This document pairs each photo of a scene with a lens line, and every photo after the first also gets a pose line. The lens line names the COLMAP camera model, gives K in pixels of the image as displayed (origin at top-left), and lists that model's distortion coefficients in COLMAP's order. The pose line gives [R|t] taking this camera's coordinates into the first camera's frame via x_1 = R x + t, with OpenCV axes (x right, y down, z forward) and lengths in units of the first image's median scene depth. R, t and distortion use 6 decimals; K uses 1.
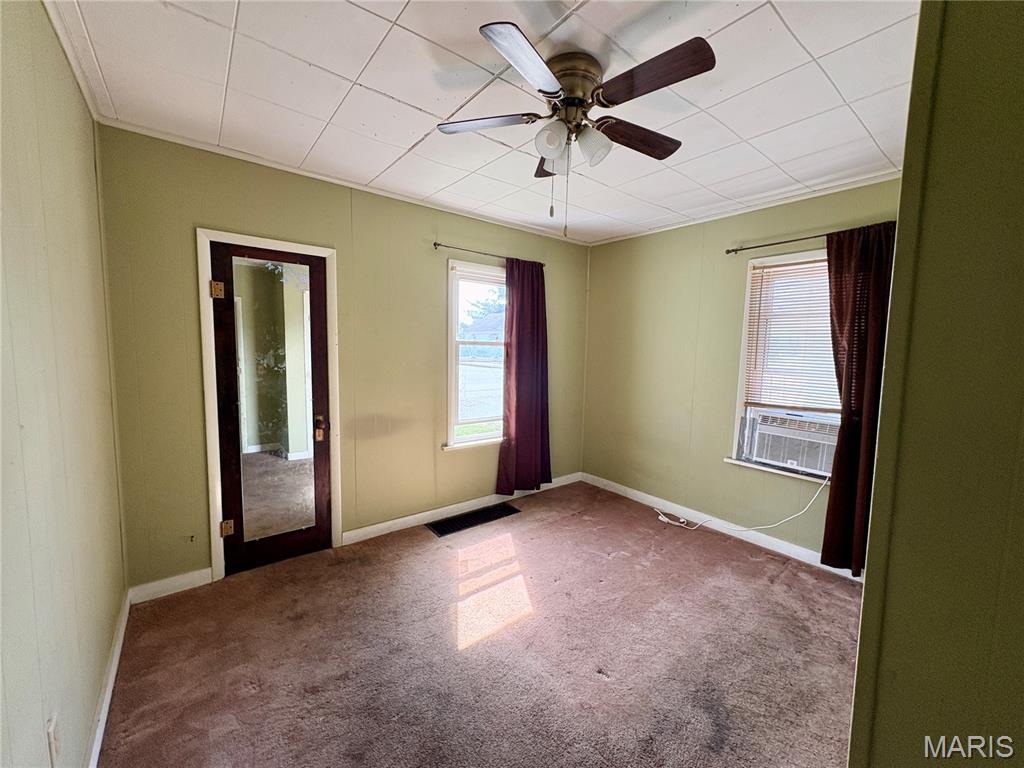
lens RADIAL K [[406.4, 0, 505.8], [0, 406.4, 381.7], [0, 0, 1]] dist [-0.000698, 0.000450]
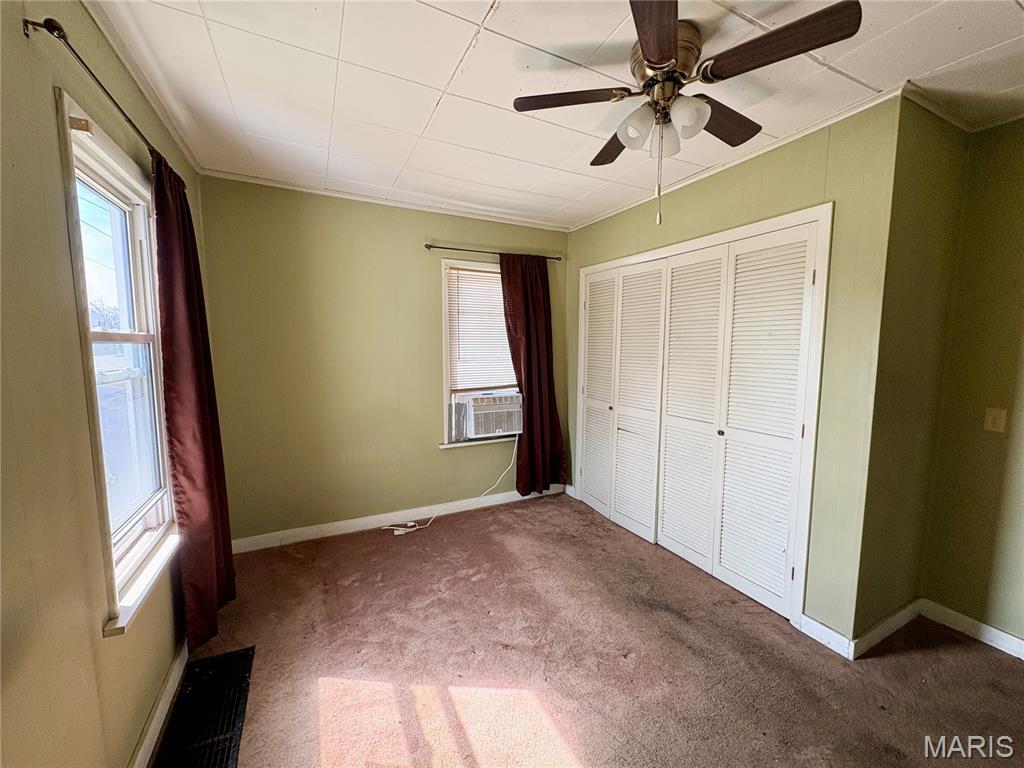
lens RADIAL K [[406.4, 0, 509.4], [0, 406.4, 383.4], [0, 0, 1]] dist [-0.000698, 0.000450]
pose [[0.194686, -0.113171, 0.974315, -0.485621], [0.090558, 0.991153, 0.097032, -0.064885], [-0.976676, 0.069341, 0.203213, 0.670074]]
